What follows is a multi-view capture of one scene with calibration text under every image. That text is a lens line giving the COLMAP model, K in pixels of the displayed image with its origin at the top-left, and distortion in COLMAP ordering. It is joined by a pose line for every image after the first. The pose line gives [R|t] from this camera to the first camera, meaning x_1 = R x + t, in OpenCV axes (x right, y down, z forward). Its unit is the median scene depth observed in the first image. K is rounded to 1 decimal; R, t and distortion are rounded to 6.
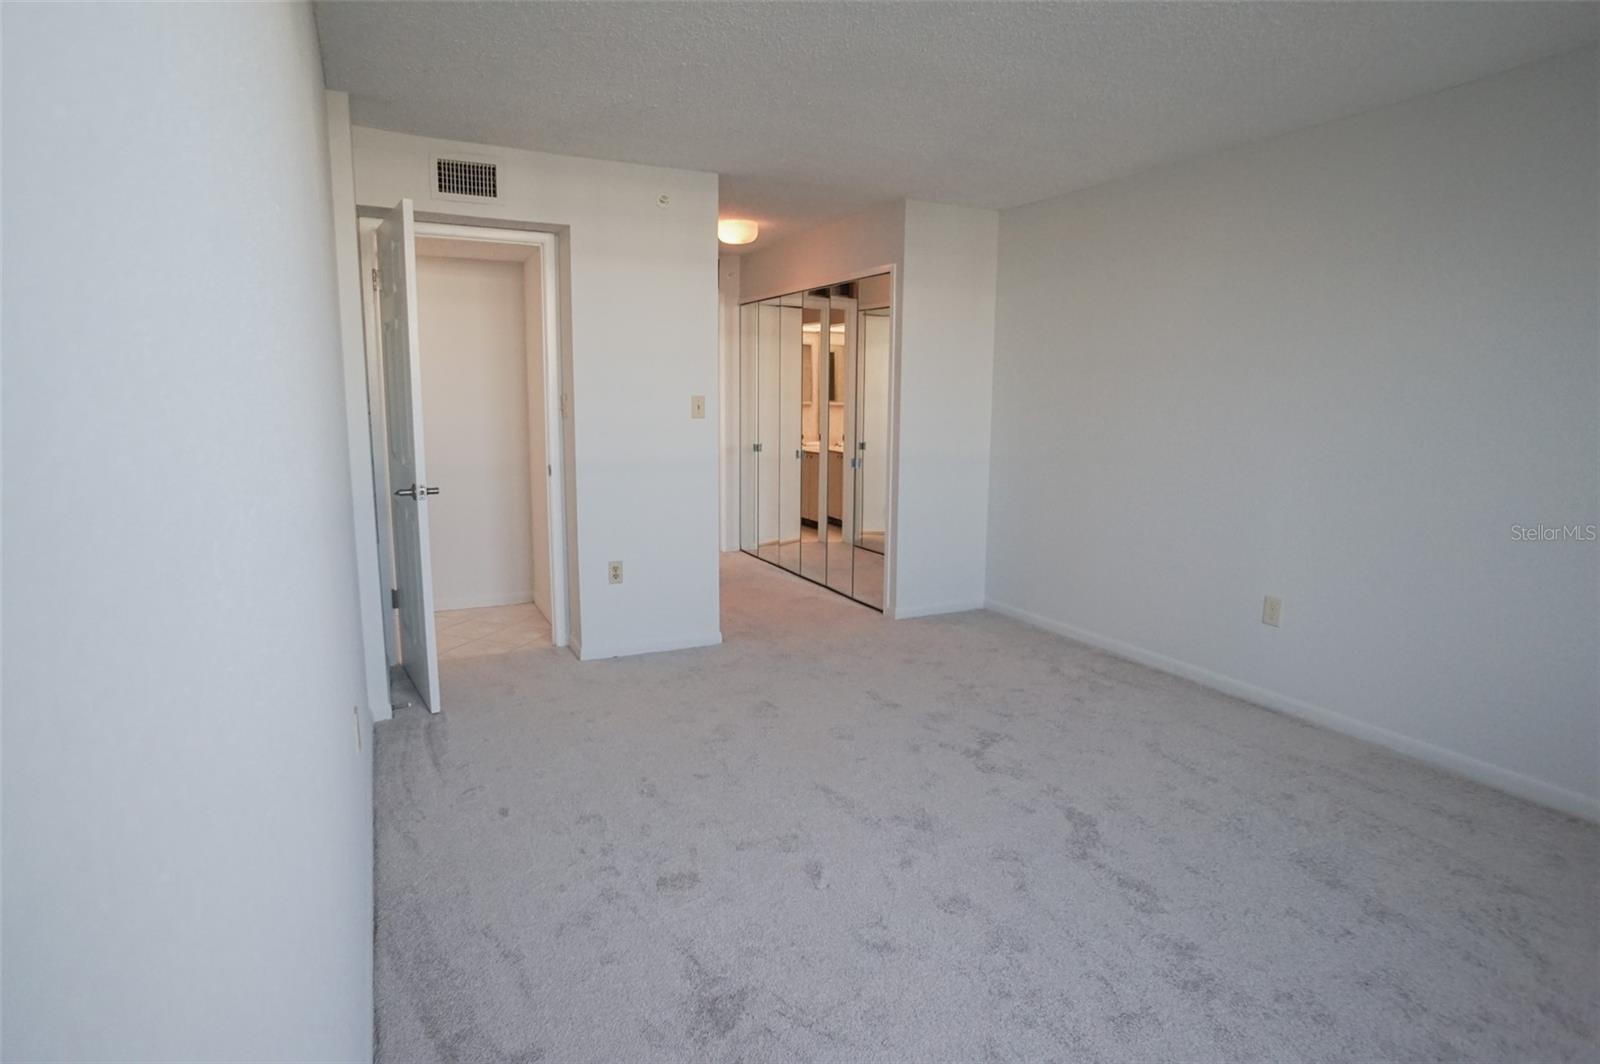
lens RADIAL K [[847.9, 0, 814.2], [0, 847.9, 521.3], [0, 0, 1]] dist [-0.079474, 0.050550]
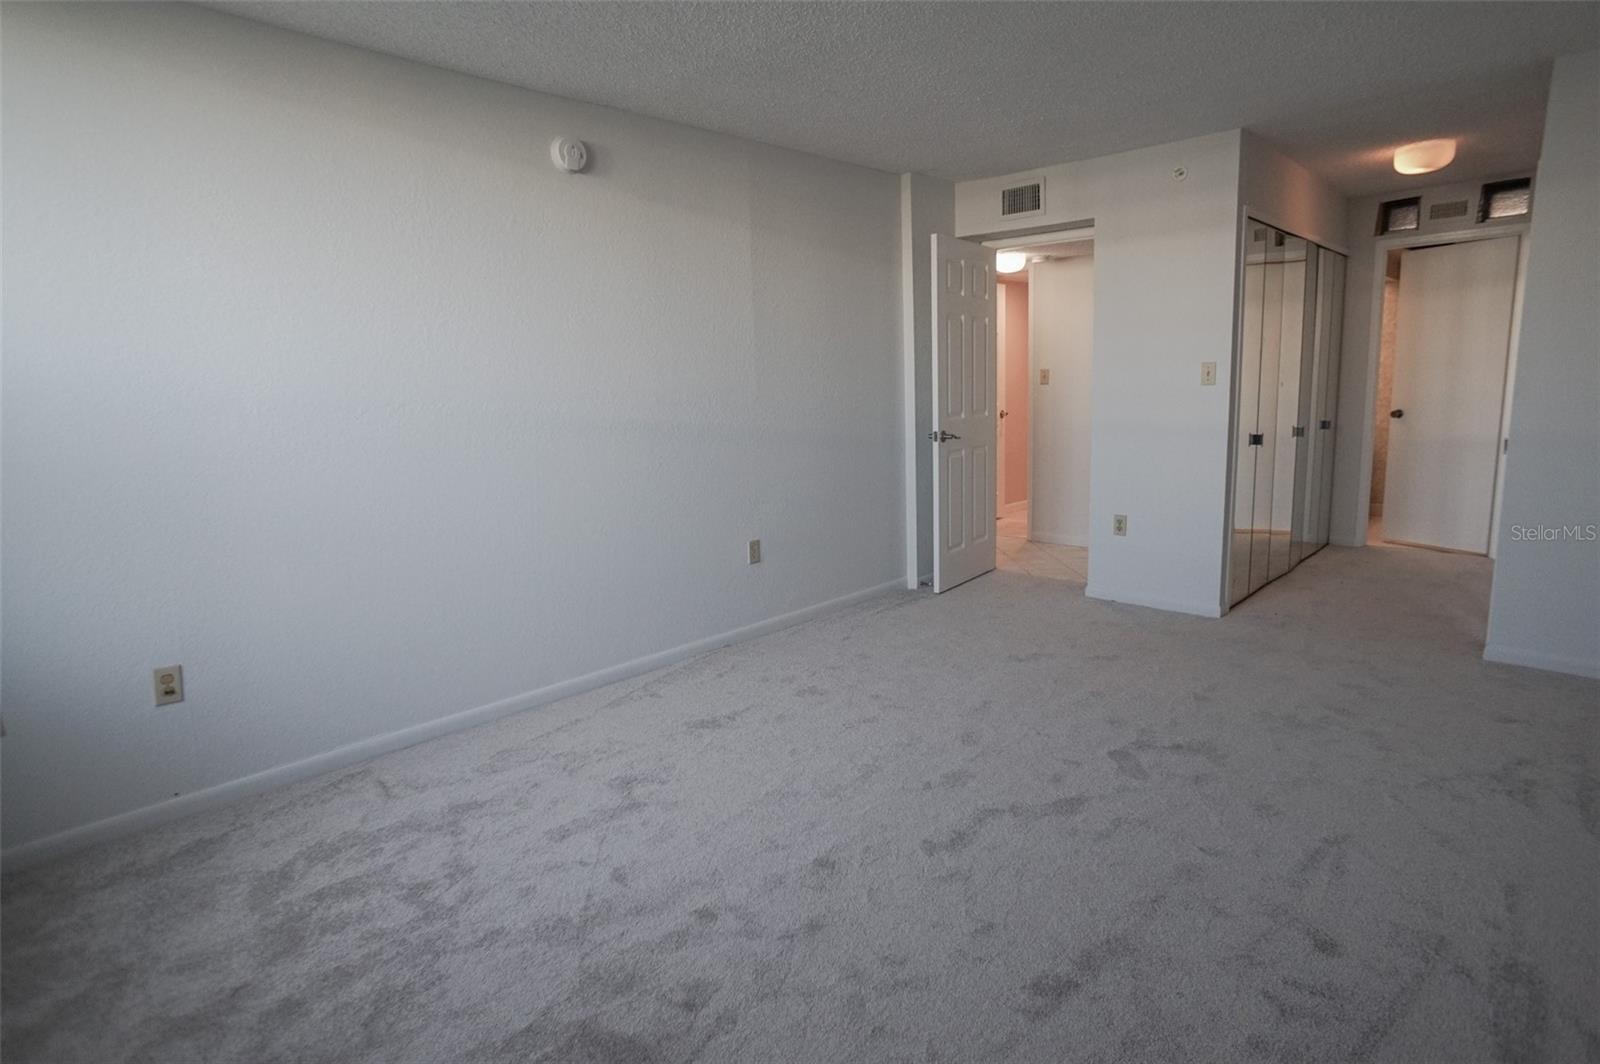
lens RADIAL K [[847.9, 0, 814.2], [0, 847.9, 521.3], [0, 0, 1]] dist [-0.079474, 0.050550]
pose [[0.337842, 0.138884, -0.930900, 0.658116], [-0.105646, 0.988398, 0.109122, -0.022417], [0.935255, 0.061479, 0.348595, 0.239797]]
